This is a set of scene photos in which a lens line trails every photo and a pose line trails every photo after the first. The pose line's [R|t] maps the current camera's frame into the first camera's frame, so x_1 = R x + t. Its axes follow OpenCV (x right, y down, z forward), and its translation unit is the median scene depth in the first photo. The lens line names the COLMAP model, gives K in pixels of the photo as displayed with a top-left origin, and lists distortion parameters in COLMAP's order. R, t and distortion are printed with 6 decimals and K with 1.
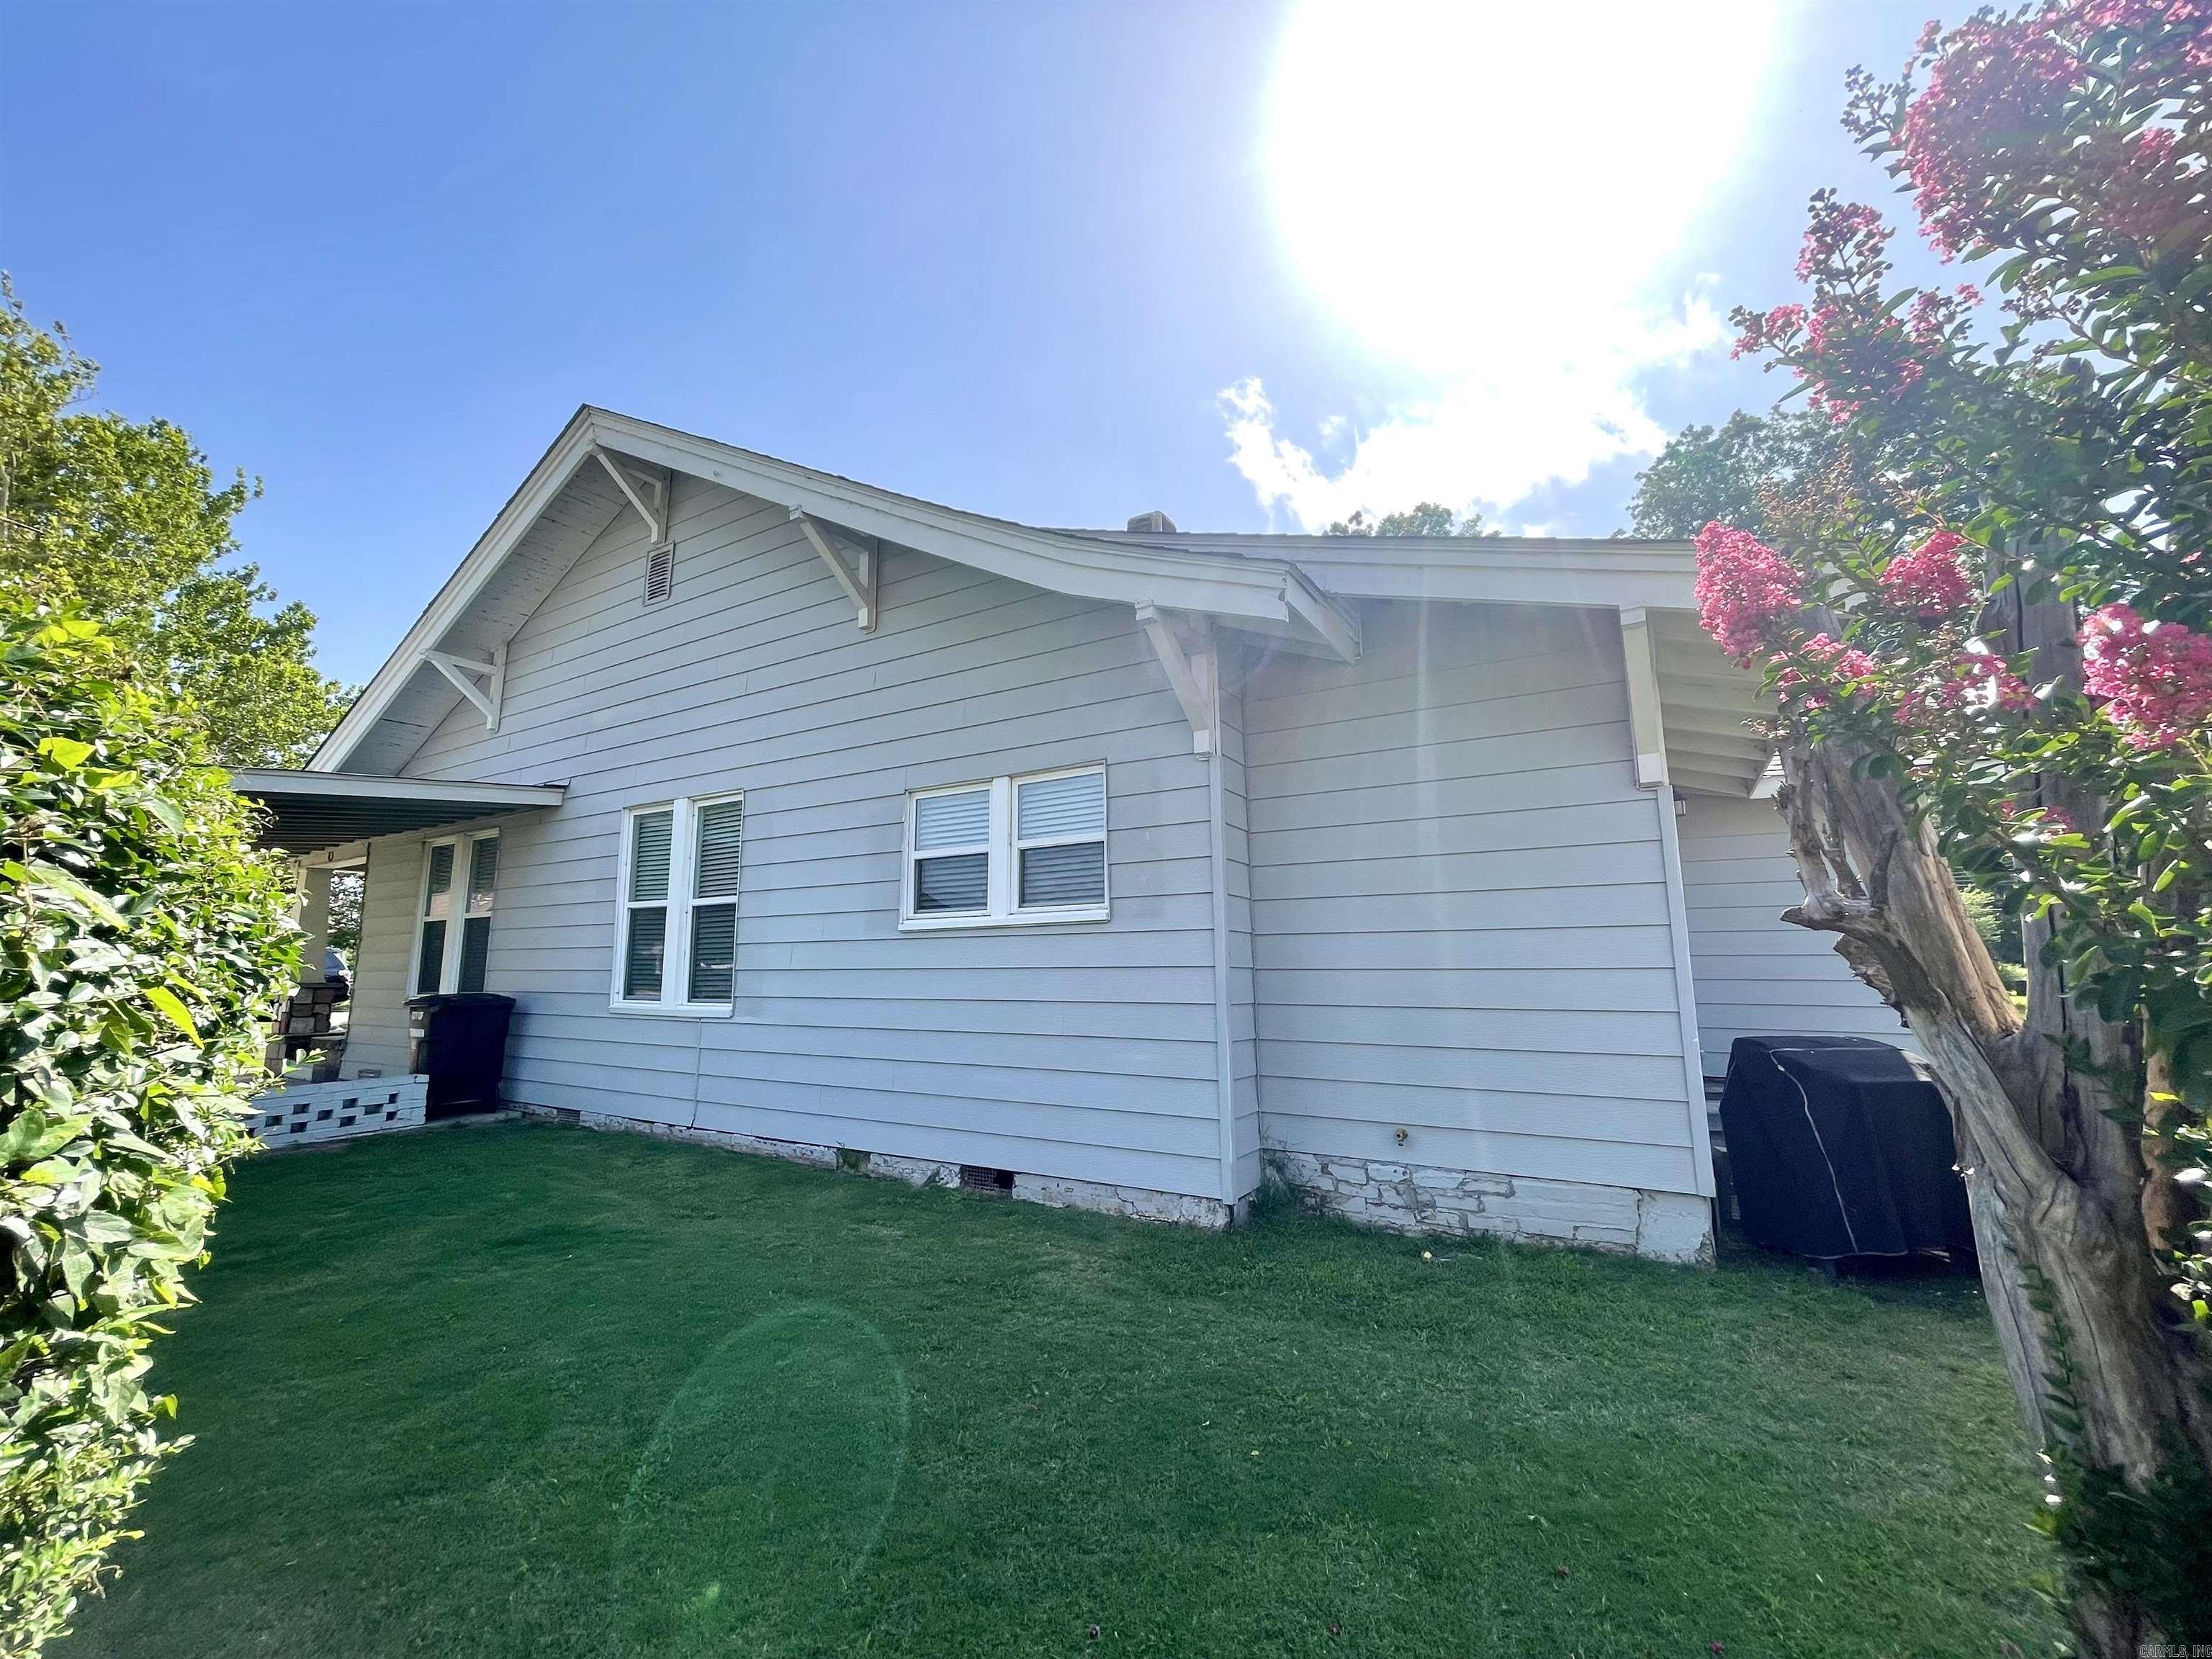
lens RADIAL K [[901.3, 0, 1089.5], [0, 901.3, 827.0], [0, 0, 1]] dist [0.001216, 0.000832]
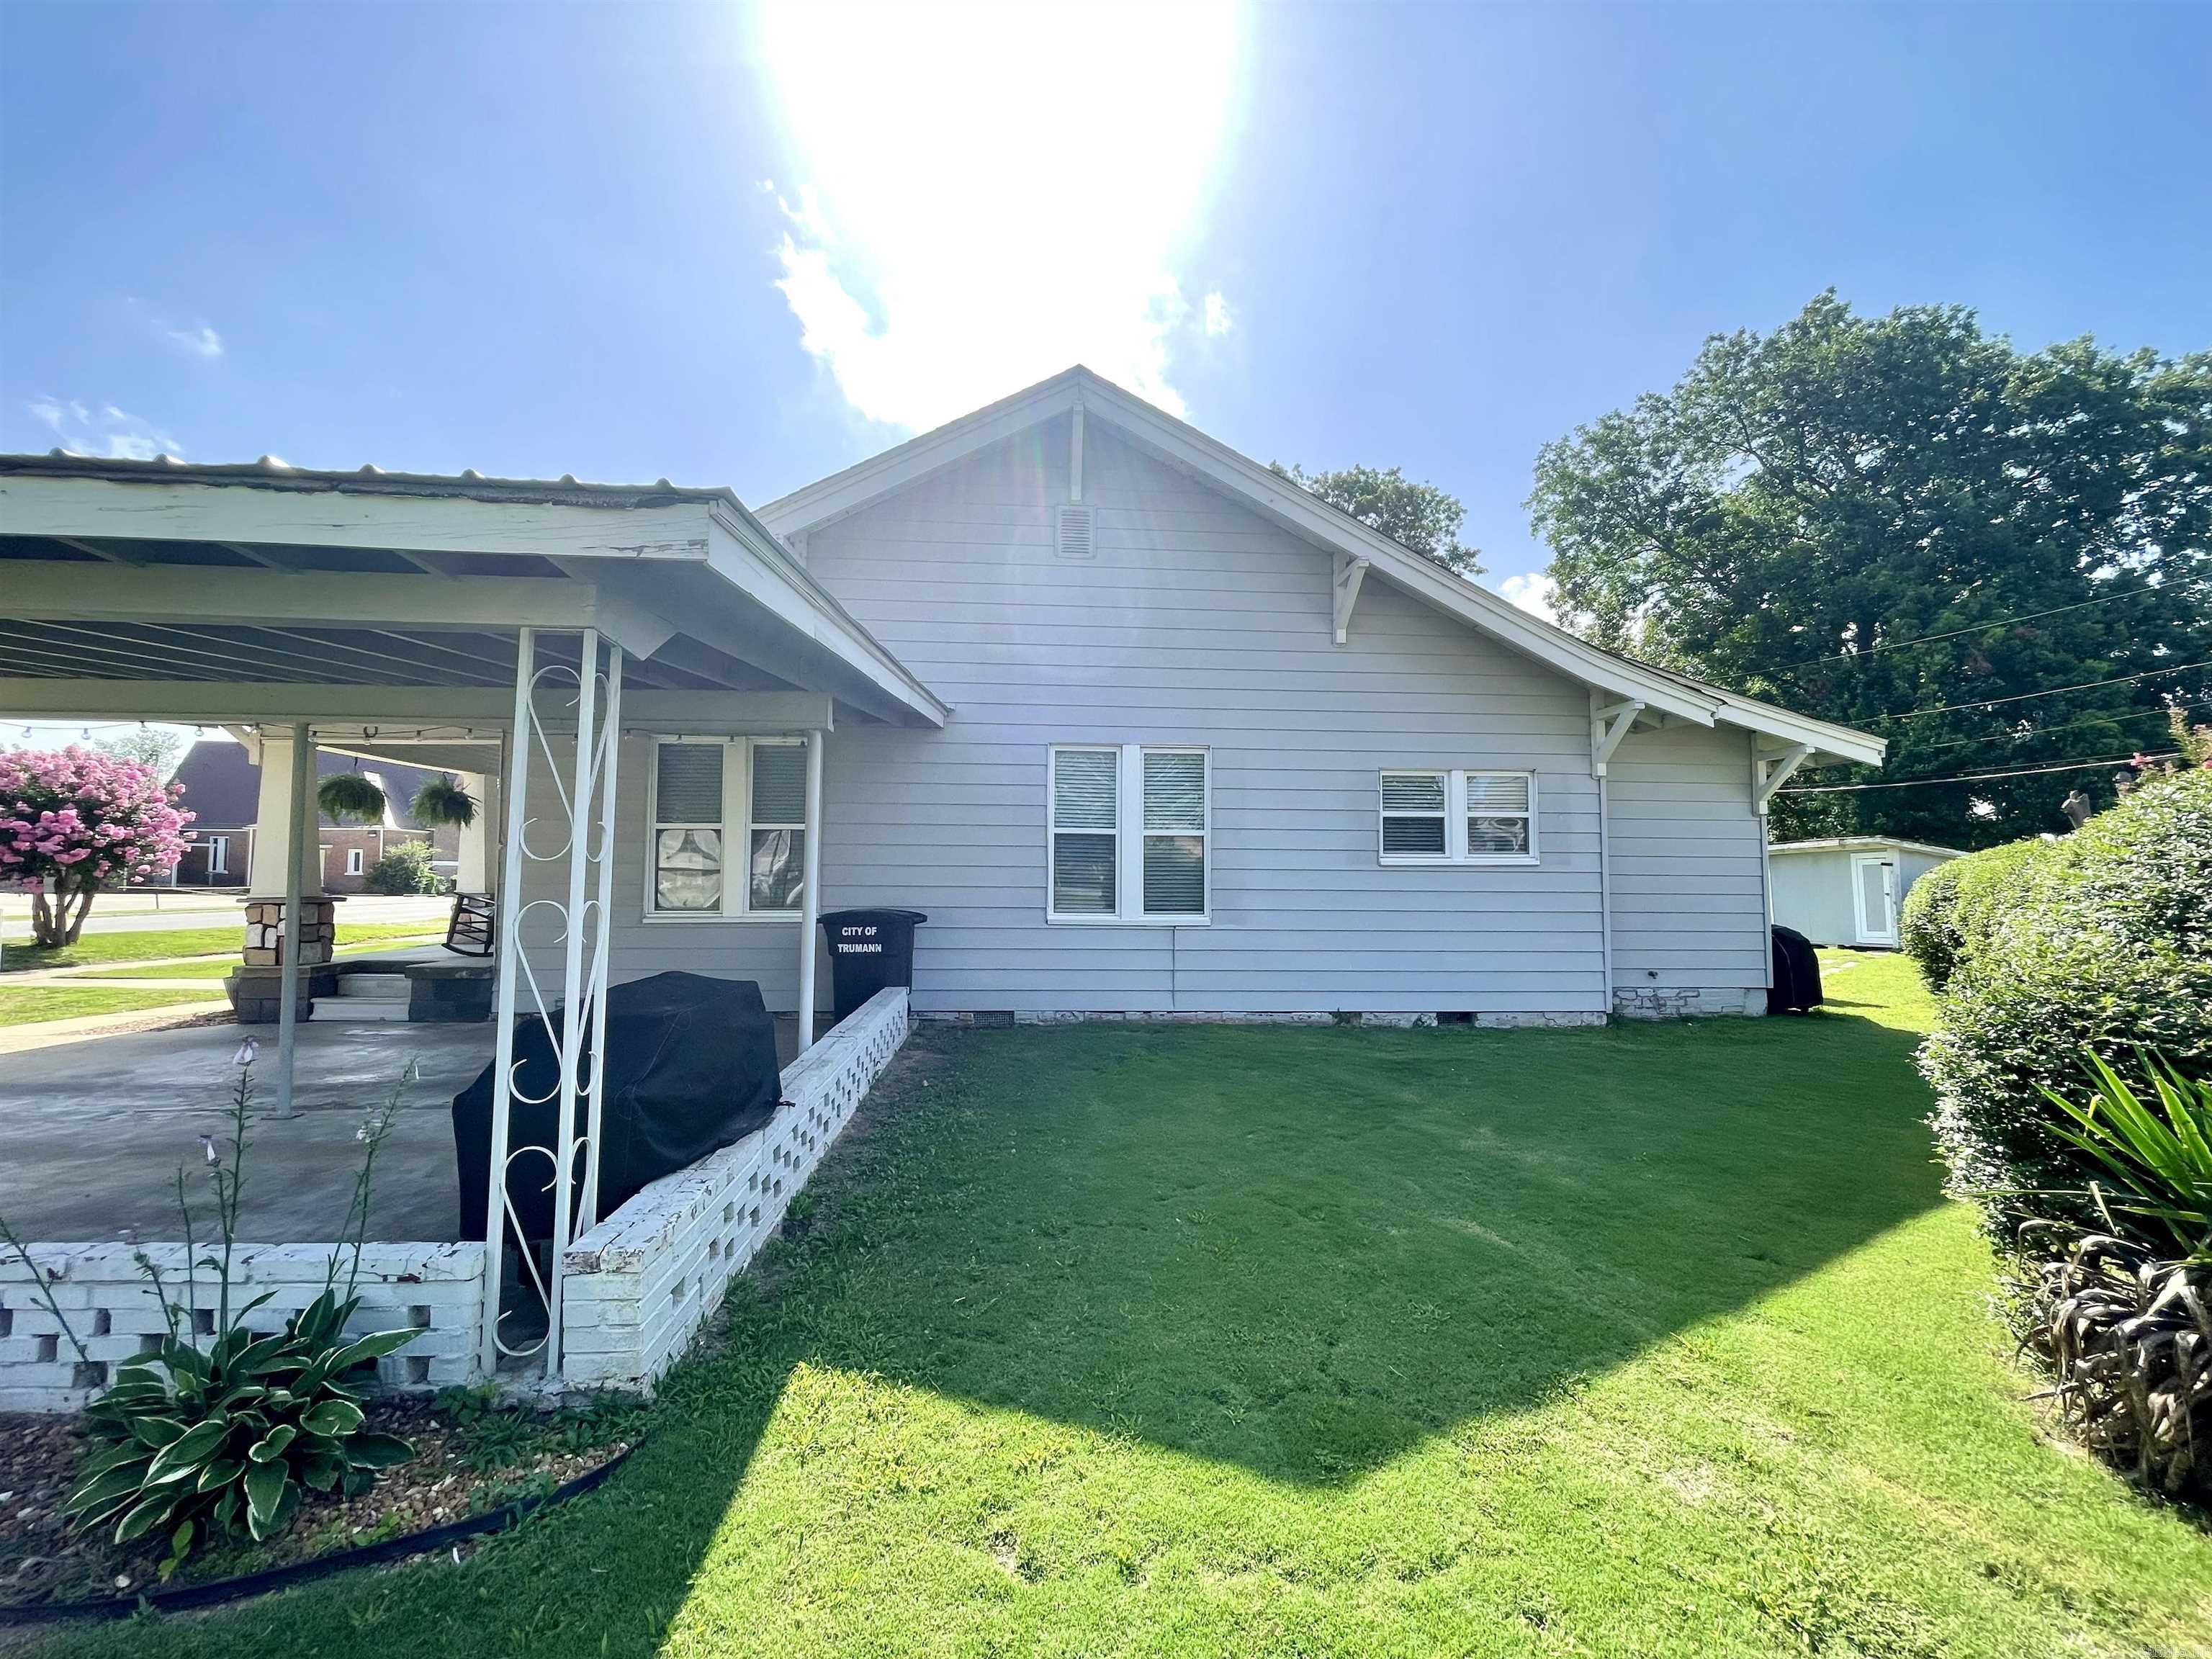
lens RADIAL K [[901.3, 0, 1089.5], [0, 901.3, 827.0], [0, 0, 1]] dist [0.001216, 0.000832]
pose [[0.816569, 0.044079, 0.575562, -1.507786], [-0.102398, 0.992328, 0.069279, 0.000041], [-0.568093, -0.115508, 0.814818, 0.076823]]
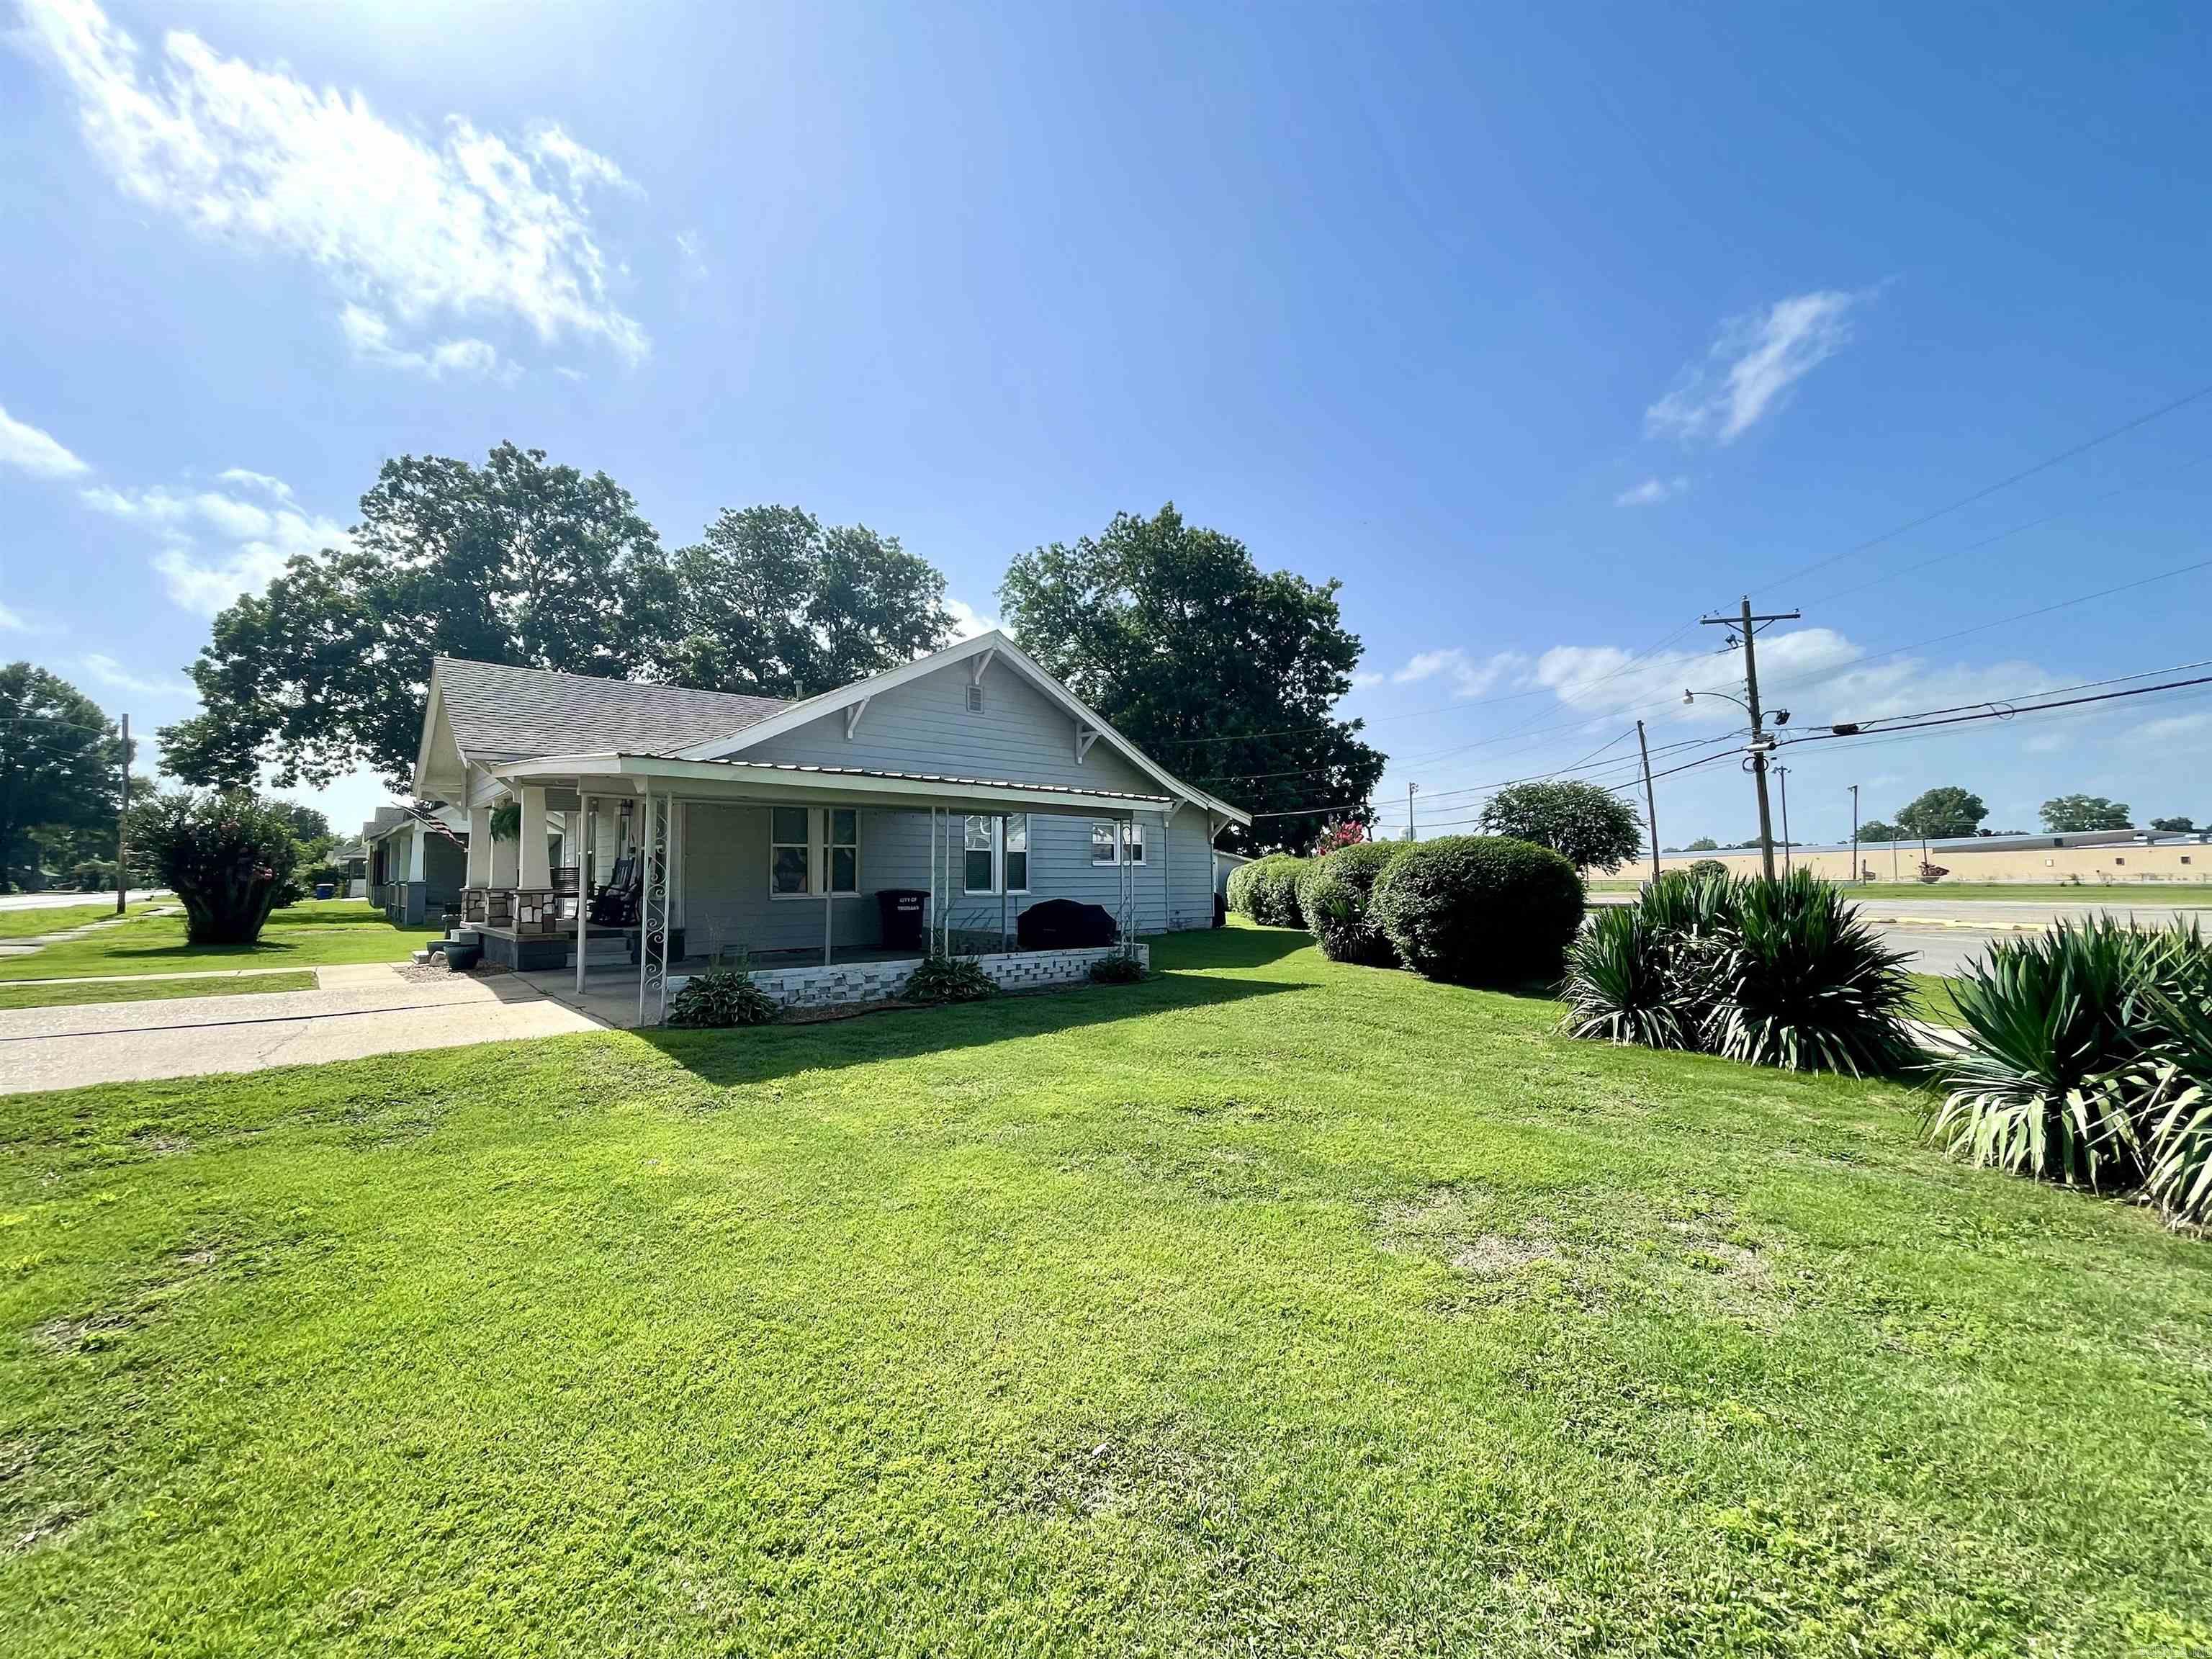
lens RADIAL K [[901.3, 0, 1089.5], [0, 901.3, 827.0], [0, 0, 1]] dist [0.001216, 0.000832]
pose [[0.304224, 0.055208, 0.950999, -3.422609], [-0.145145, 0.989349, -0.011003, 0.014771], [-0.941478, -0.134686, 0.308997, 0.030231]]
